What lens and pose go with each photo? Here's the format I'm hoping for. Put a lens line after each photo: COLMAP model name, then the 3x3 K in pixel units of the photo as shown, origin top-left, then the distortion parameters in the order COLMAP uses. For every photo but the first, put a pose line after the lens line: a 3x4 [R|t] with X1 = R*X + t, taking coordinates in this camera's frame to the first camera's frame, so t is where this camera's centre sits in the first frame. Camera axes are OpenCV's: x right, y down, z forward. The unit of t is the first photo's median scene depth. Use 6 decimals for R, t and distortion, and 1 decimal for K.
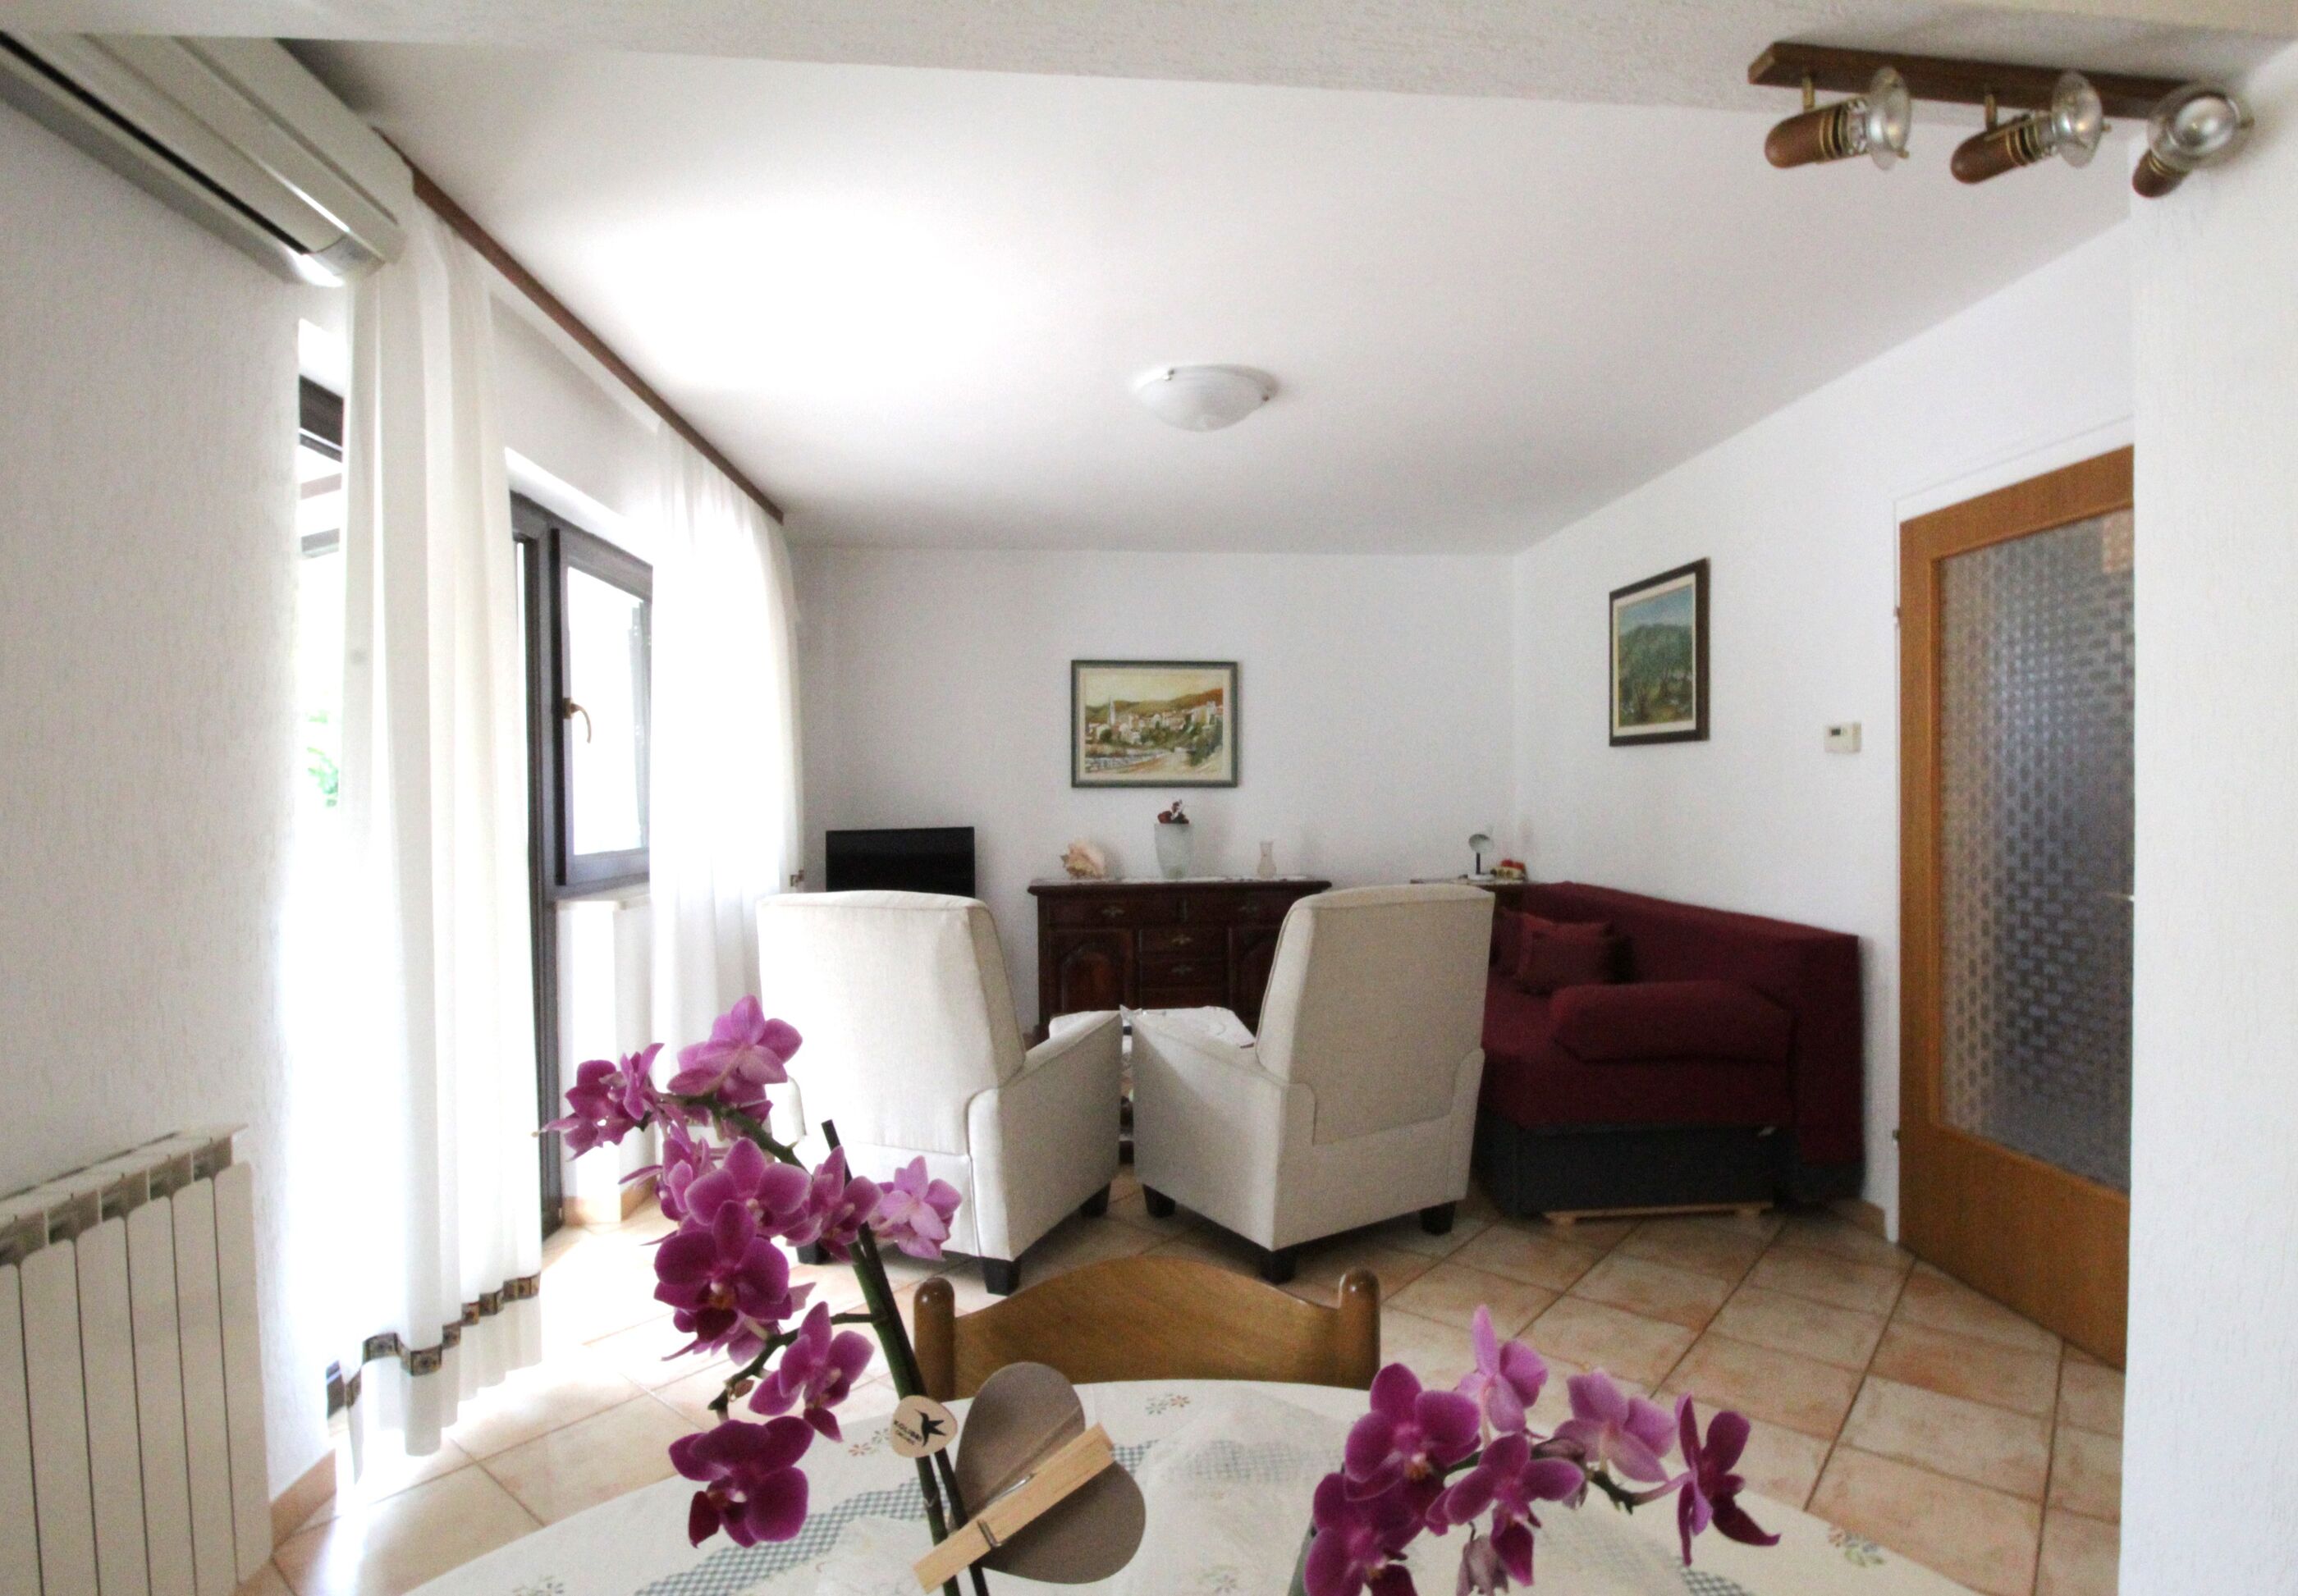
lens RADIAL K [[1156.7, 0, 1159.5], [0, 1156.7, 822.1], [0, 0, 1]] dist [-0.000427, -0.018051]
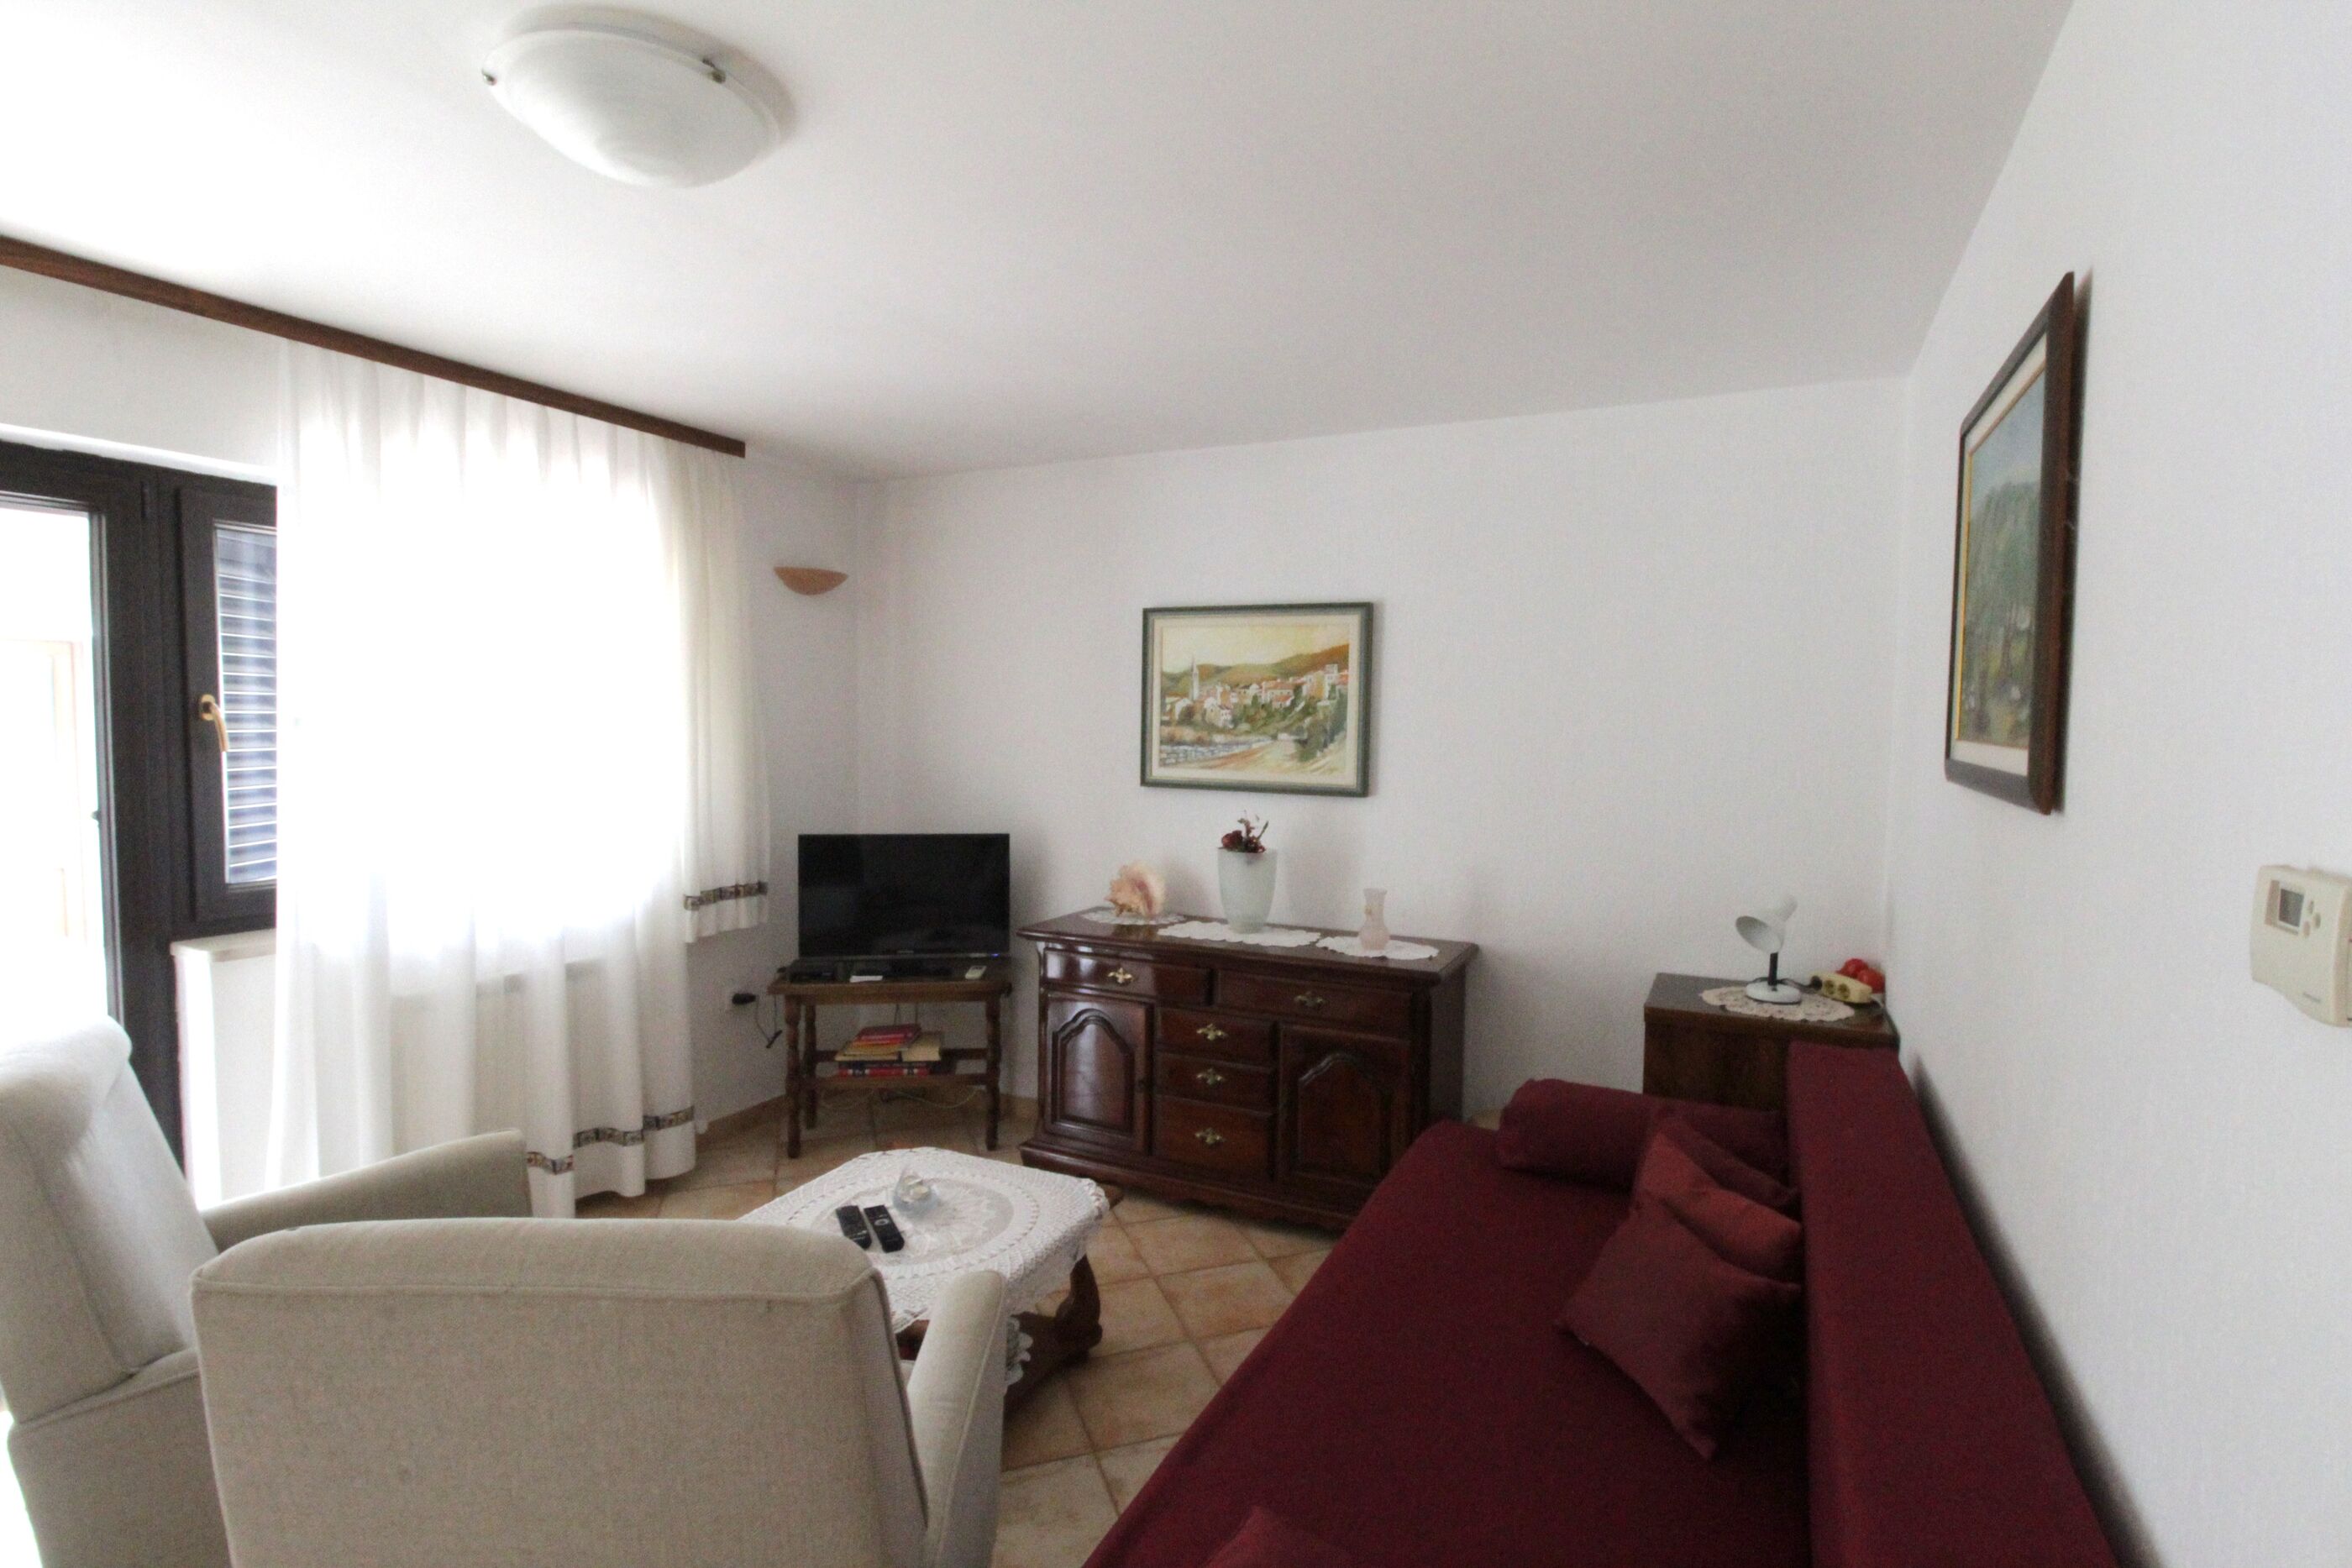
lens RADIAL K [[1108.4, 0, 1203.7], [0, 1108.4, 778.9], [0, 0, 1]] dist [0.000831, -0.013043]
pose [[0.861937, 0.046522, -0.504876, 0.303722], [-0.032334, 0.998798, 0.036833, -0.061016], [0.505983, -0.015423, 0.862406, 0.426070]]
